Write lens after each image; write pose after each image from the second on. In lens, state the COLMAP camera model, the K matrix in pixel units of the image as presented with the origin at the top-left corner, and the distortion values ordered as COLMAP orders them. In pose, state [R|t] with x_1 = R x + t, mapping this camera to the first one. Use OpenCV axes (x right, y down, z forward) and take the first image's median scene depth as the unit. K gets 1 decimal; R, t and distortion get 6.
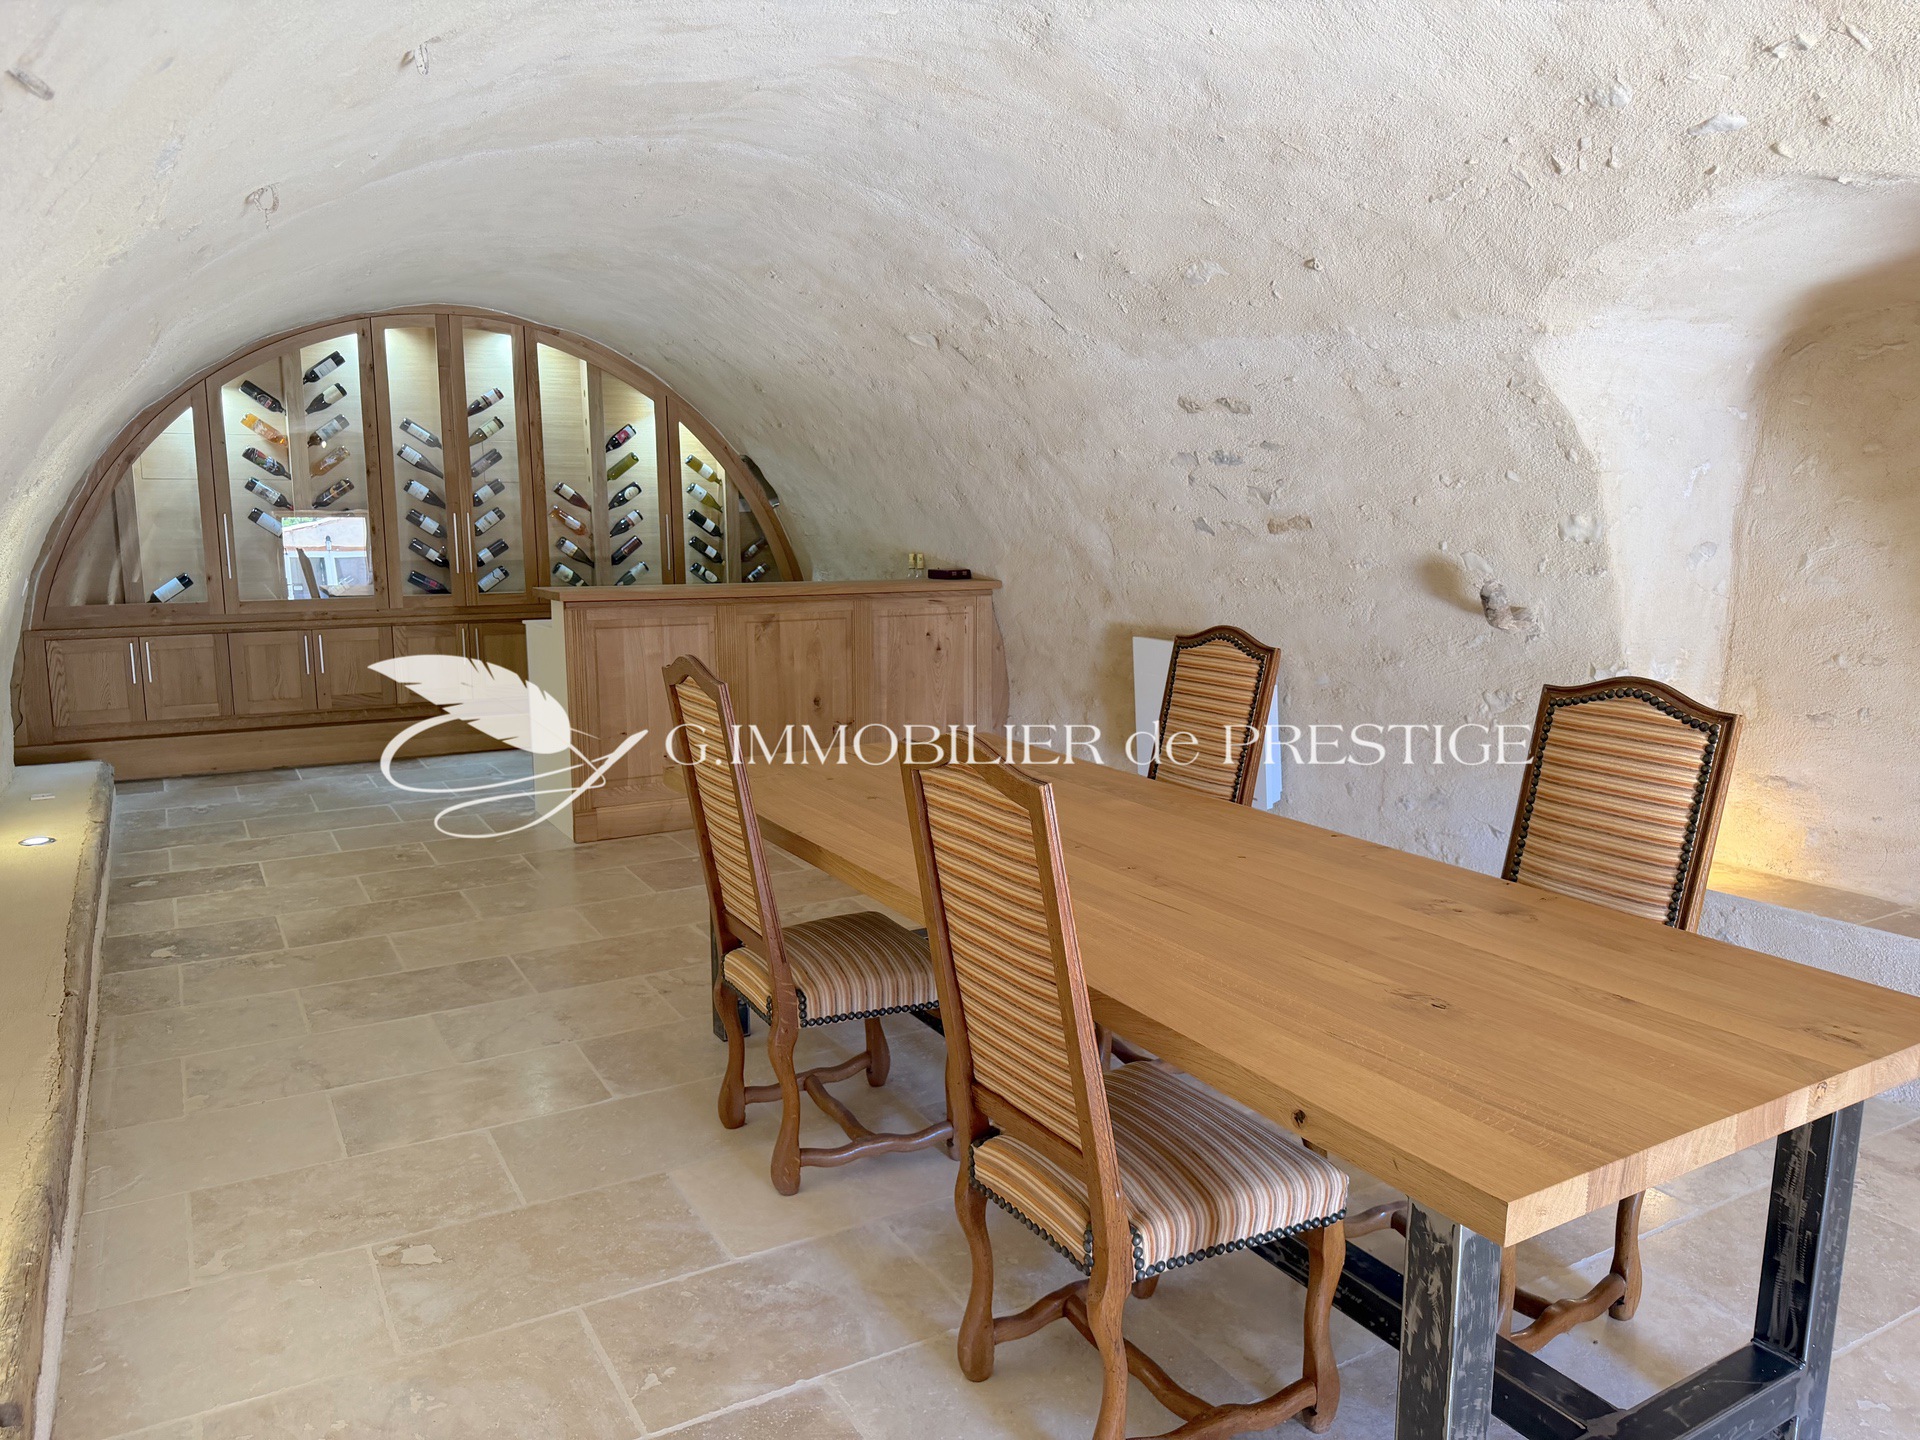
lens RADIAL K [[1360.0, 0, 966.3], [0, 1360.0, 734.6], [0, 0, 1]] dist [0.045764, -0.046160]
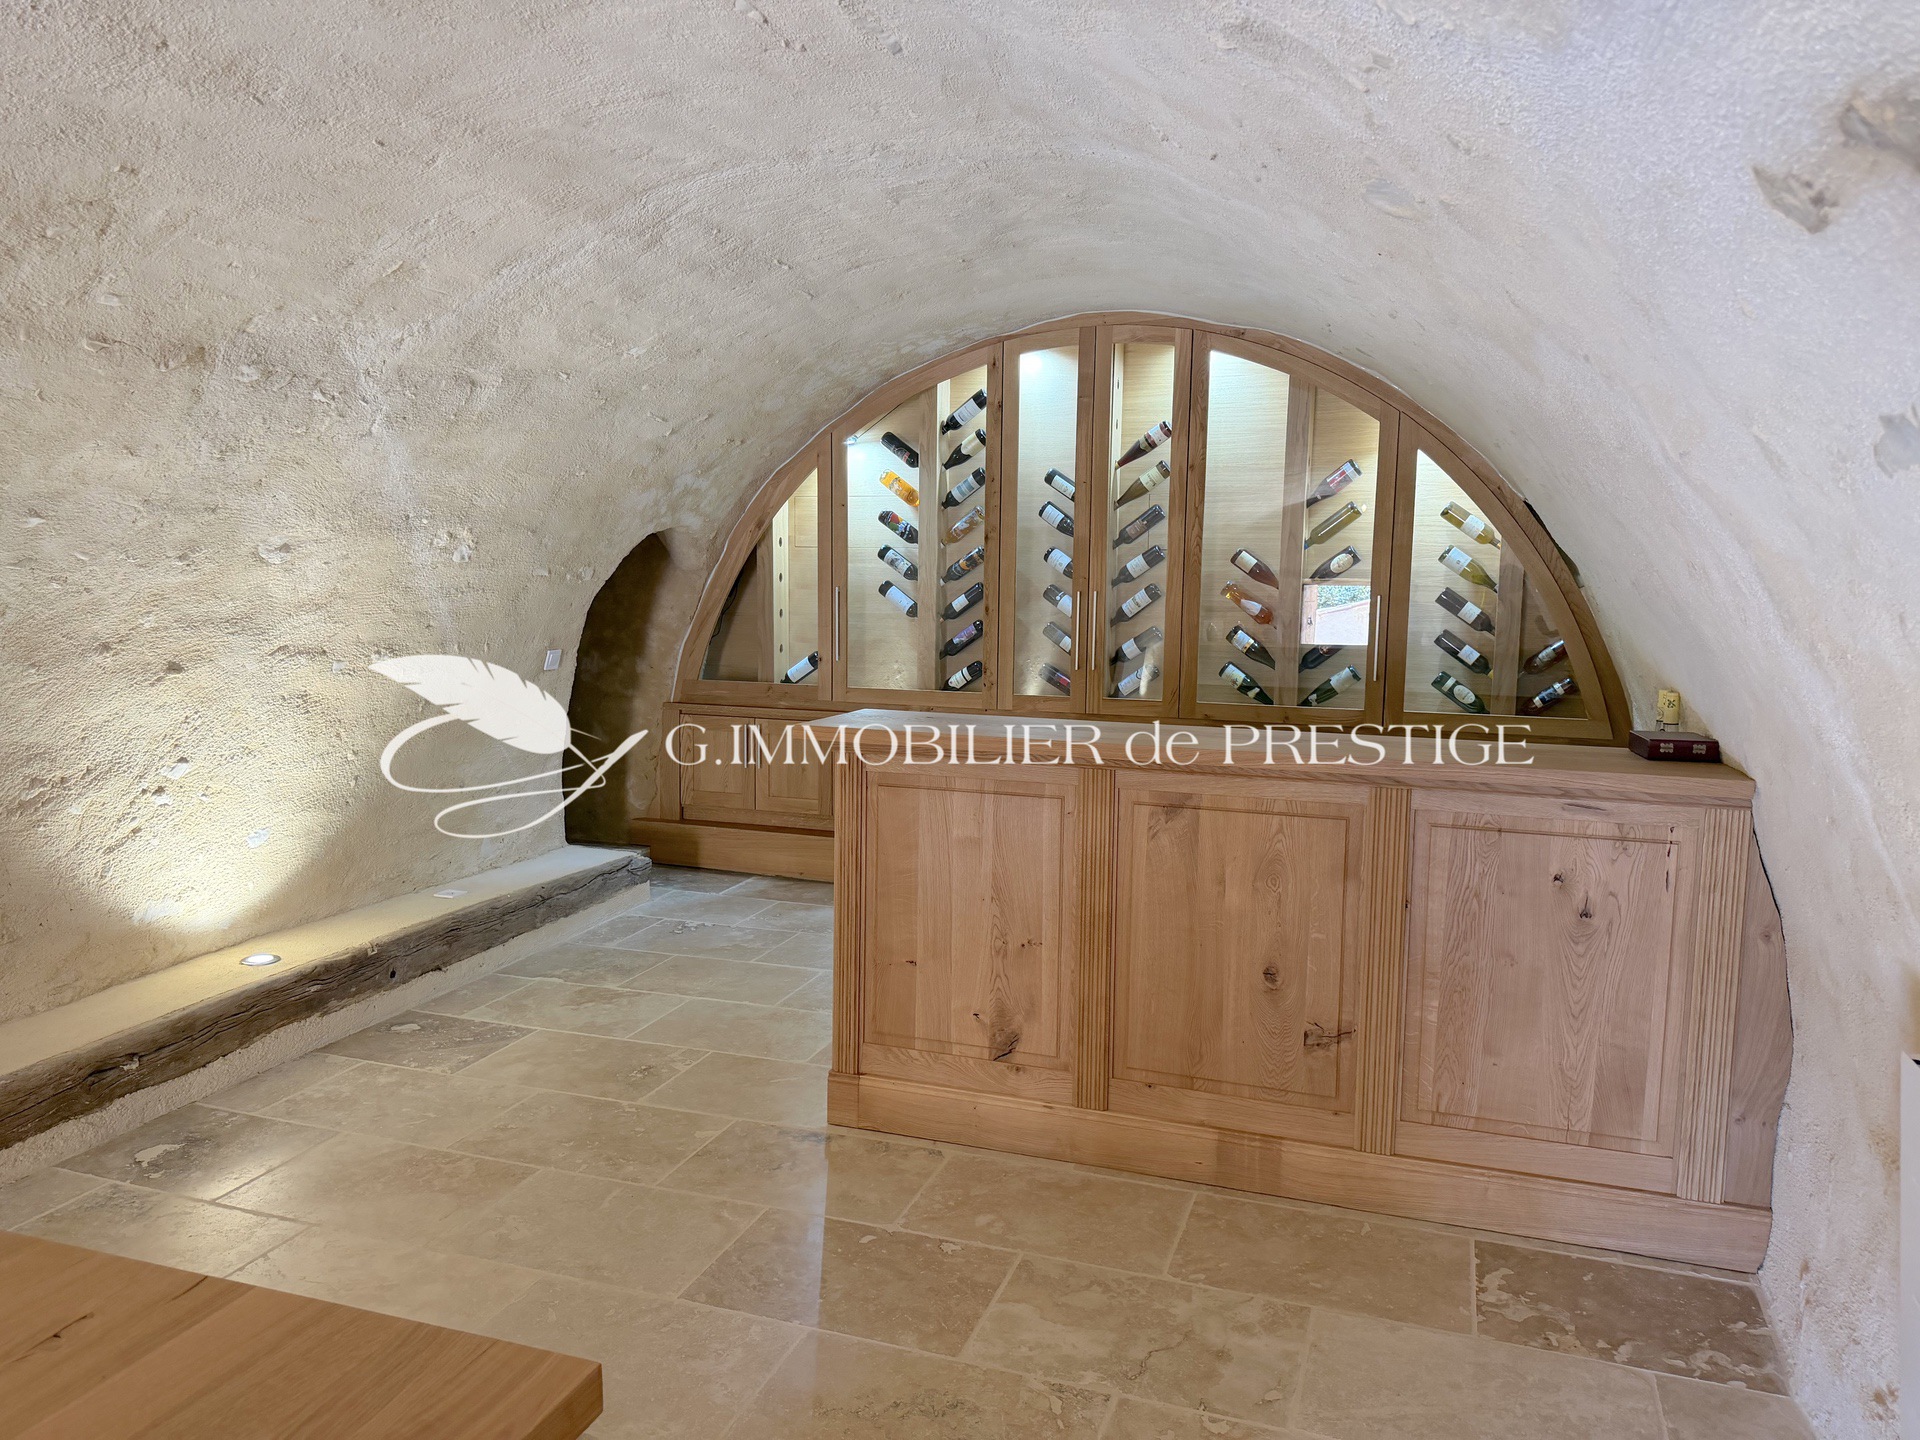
lens RADIAL K [[1360.0, 0, 950.0], [0, 1360.0, 705.9], [0, 0, 1]] dist [0.045764, -0.046160]
pose [[0.639806, 0.084246, -0.763905, 0.167336], [-0.136201, 0.990669, -0.004821, -0.091282], [0.756371, 0.107129, 0.645311, 0.504791]]
